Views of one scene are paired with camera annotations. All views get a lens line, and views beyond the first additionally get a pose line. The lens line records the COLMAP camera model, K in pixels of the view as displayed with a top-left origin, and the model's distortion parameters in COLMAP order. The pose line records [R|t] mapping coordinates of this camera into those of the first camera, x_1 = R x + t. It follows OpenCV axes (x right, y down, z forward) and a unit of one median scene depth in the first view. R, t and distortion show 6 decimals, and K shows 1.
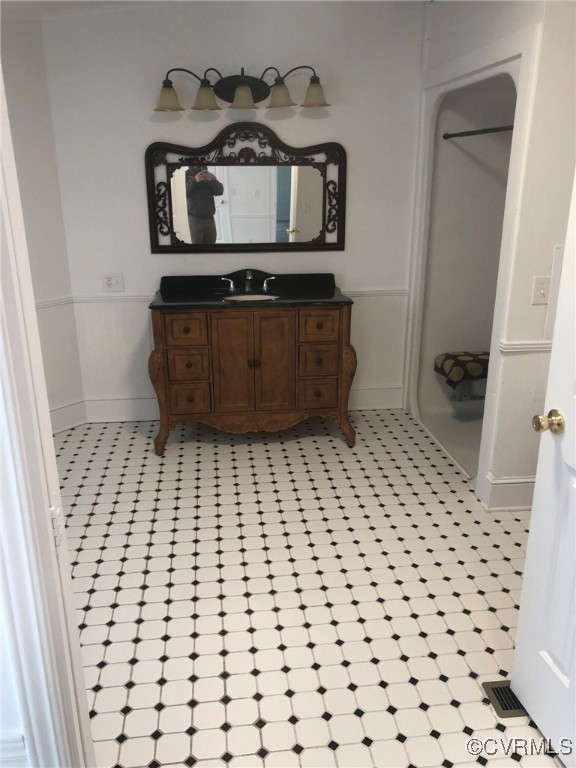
lens RADIAL K [[634.9, 0, 284.2], [0, 634.9, 382.8], [0, 0, 1]] dist [0.040056, -0.026643]
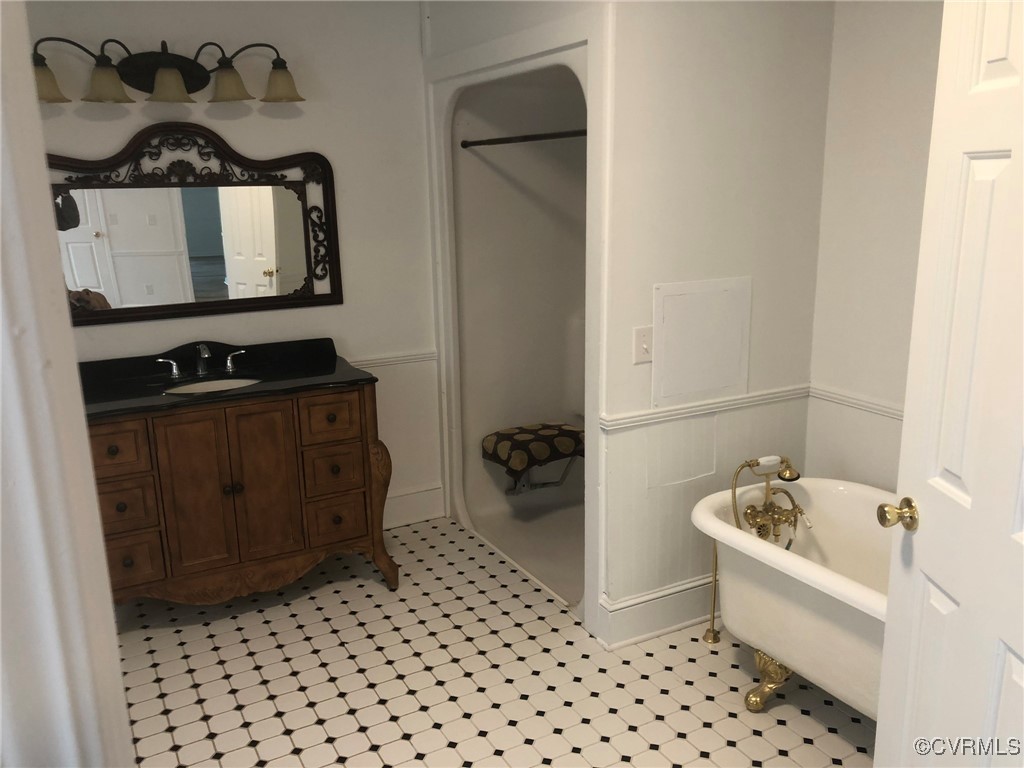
lens RADIAL K [[846.6, 0, 510.3], [0, 846.6, 390.8], [0, 0, 1]] dist [0.040056, -0.026643]
pose [[0.928523, -0.104280, 0.356329, -0.081520], [0.133127, 0.989439, -0.057343, -0.041066], [-0.346586, 0.100681, 0.932599, 0.096490]]
